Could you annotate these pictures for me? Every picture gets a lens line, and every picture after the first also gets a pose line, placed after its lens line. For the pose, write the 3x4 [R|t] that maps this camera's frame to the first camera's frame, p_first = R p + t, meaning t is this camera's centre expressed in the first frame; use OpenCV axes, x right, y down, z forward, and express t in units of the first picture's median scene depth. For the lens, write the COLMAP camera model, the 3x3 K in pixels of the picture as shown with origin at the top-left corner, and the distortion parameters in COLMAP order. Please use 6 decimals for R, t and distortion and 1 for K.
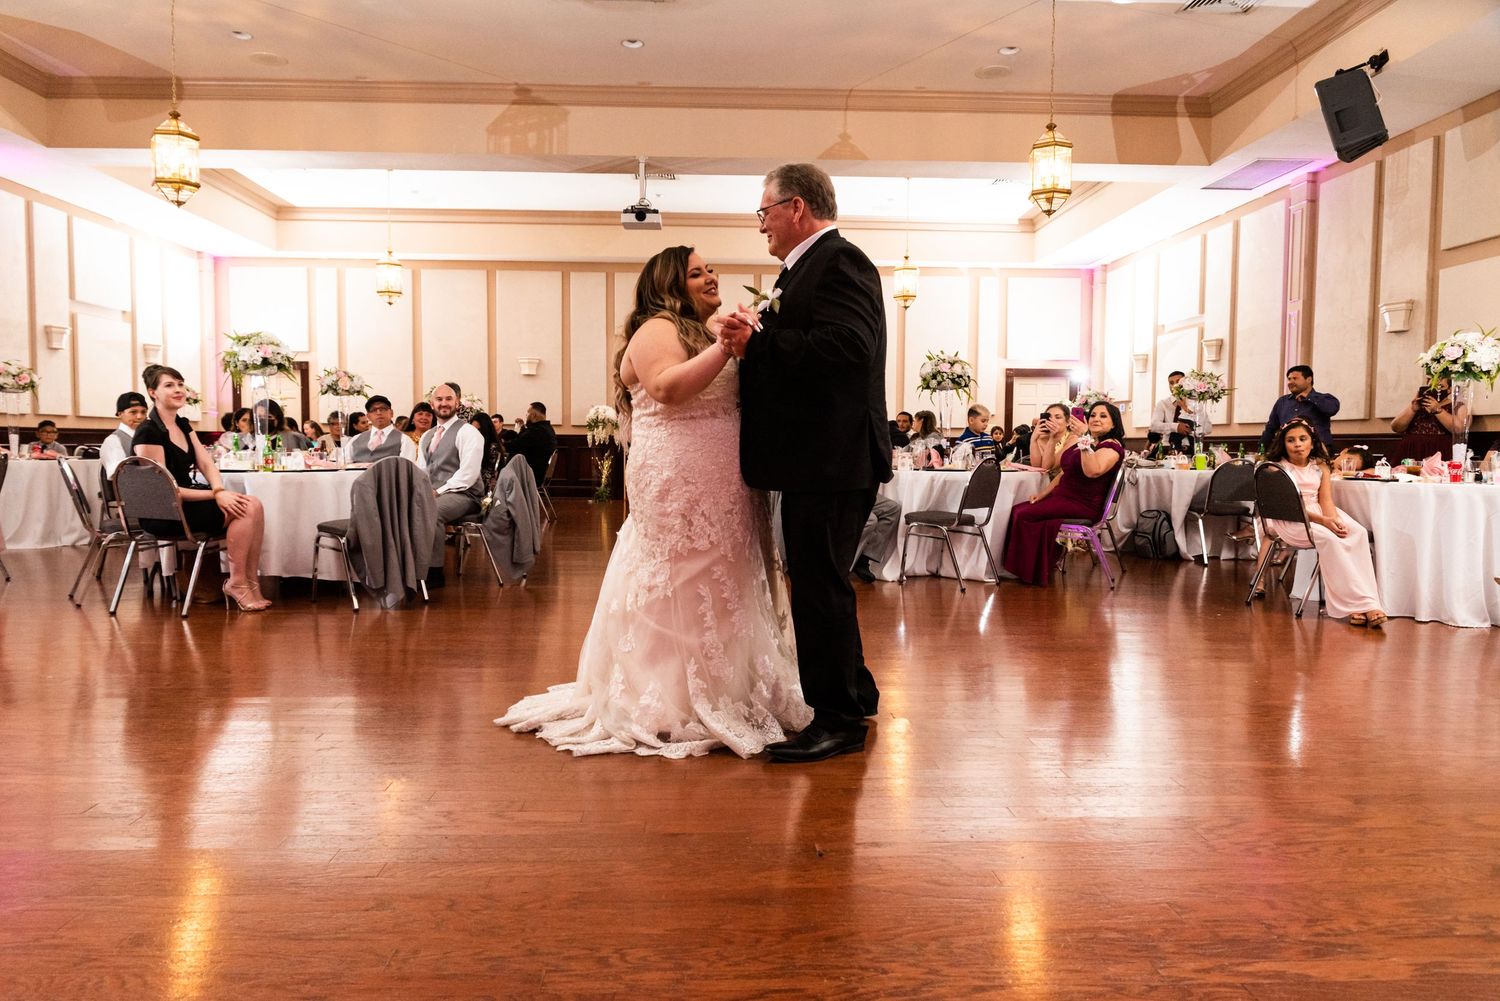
lens RADIAL K [[1013.4, 0, 744.4], [0, 1013.4, 496.7], [0, 0, 1]] dist [-0.009963, 0.010277]
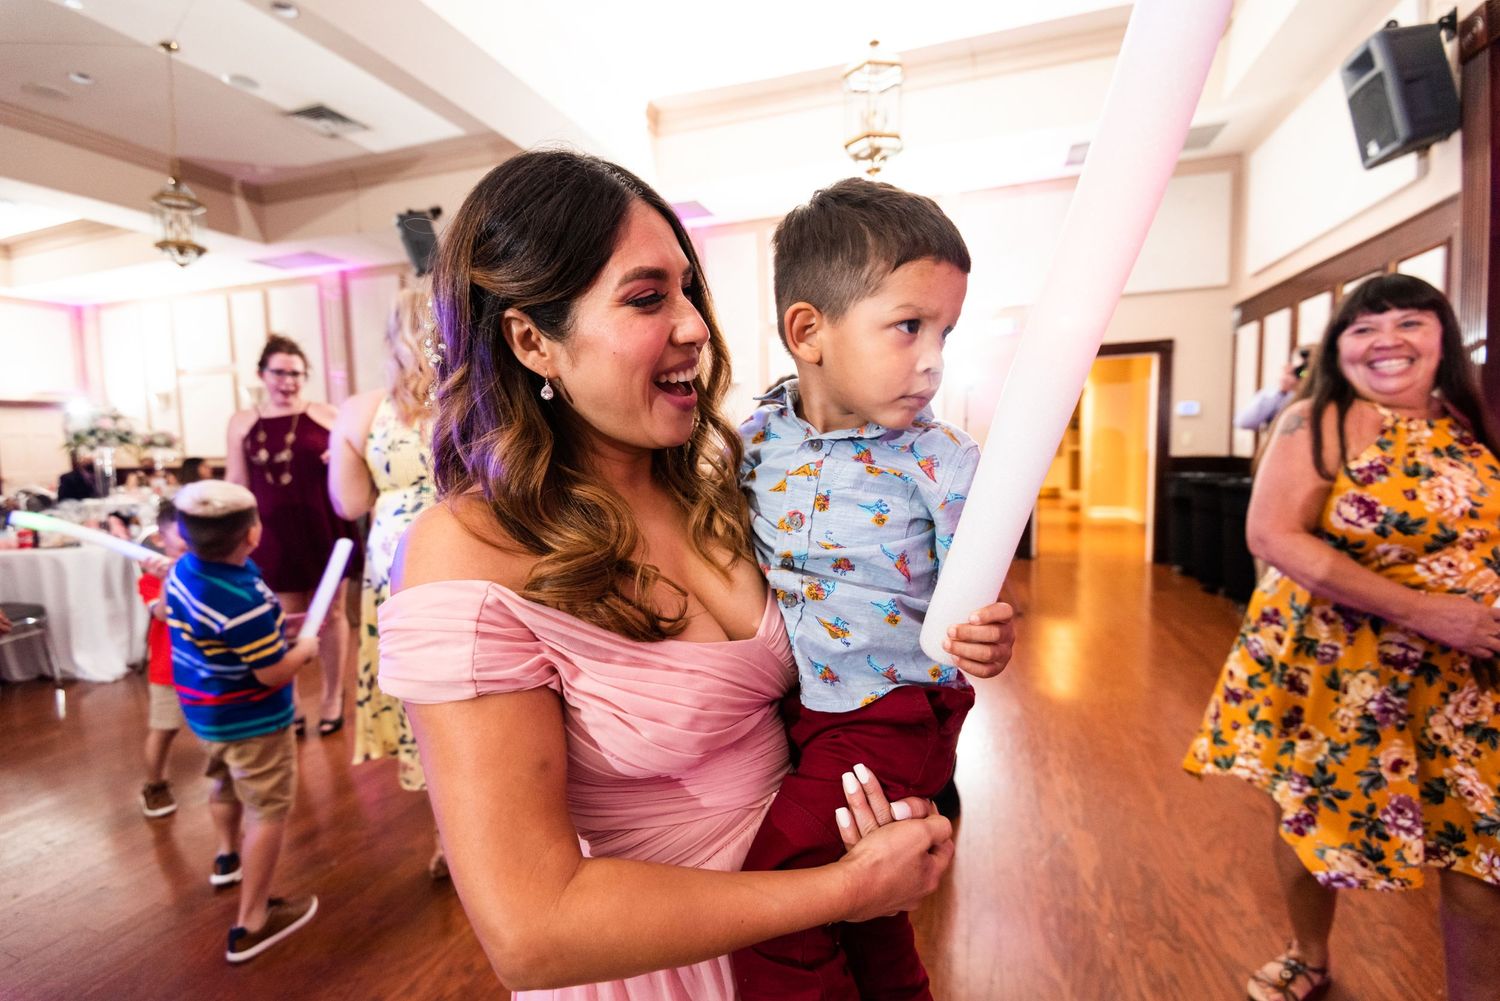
lens RADIAL K [[682.4, 0, 762.7], [0, 682.4, 501.5], [0, 0, 1]] dist [-0.036490, -0.002230]
pose [[0.345225, -0.086813, 0.934496, -0.098962], [0.062552, 0.995627, 0.069384, -0.043838], [-0.936433, 0.034501, 0.349146, 0.187588]]
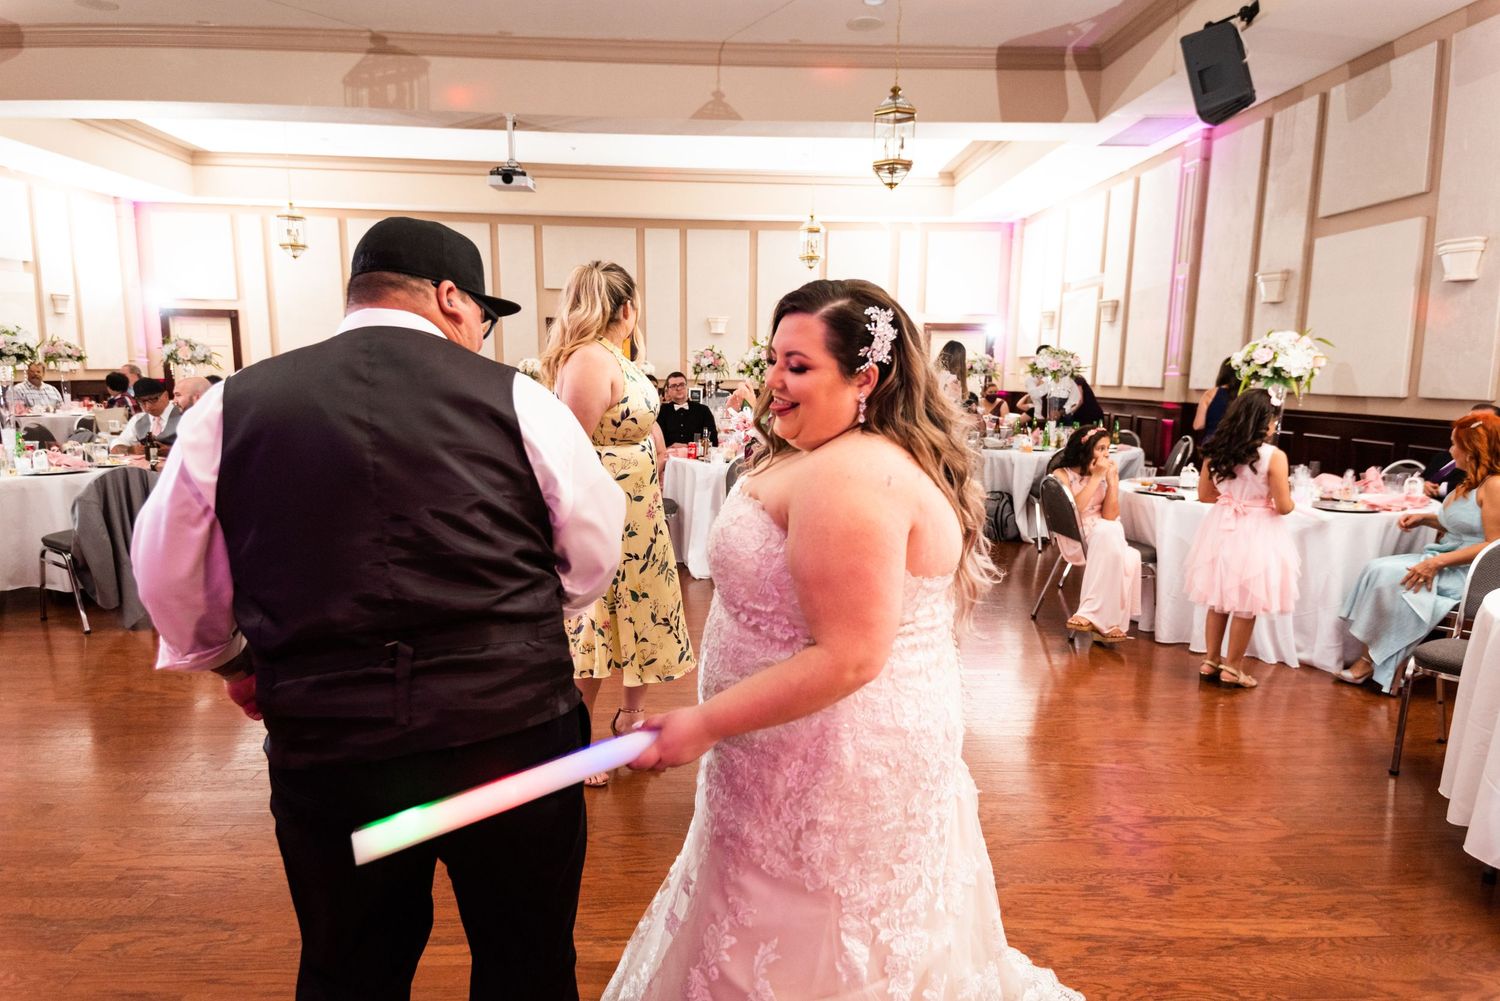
lens RADIAL K [[918.2, 0, 746.1], [0, 918.2, 504.8], [0, 0, 1]] dist [0.065668, -0.025144]
pose [[0.999992, 0.004046, 0.000368, 0.128798], [-0.004063, 0.995652, 0.093059, -0.047109], [0.000010, -0.093059, 0.995661, 0.078182]]
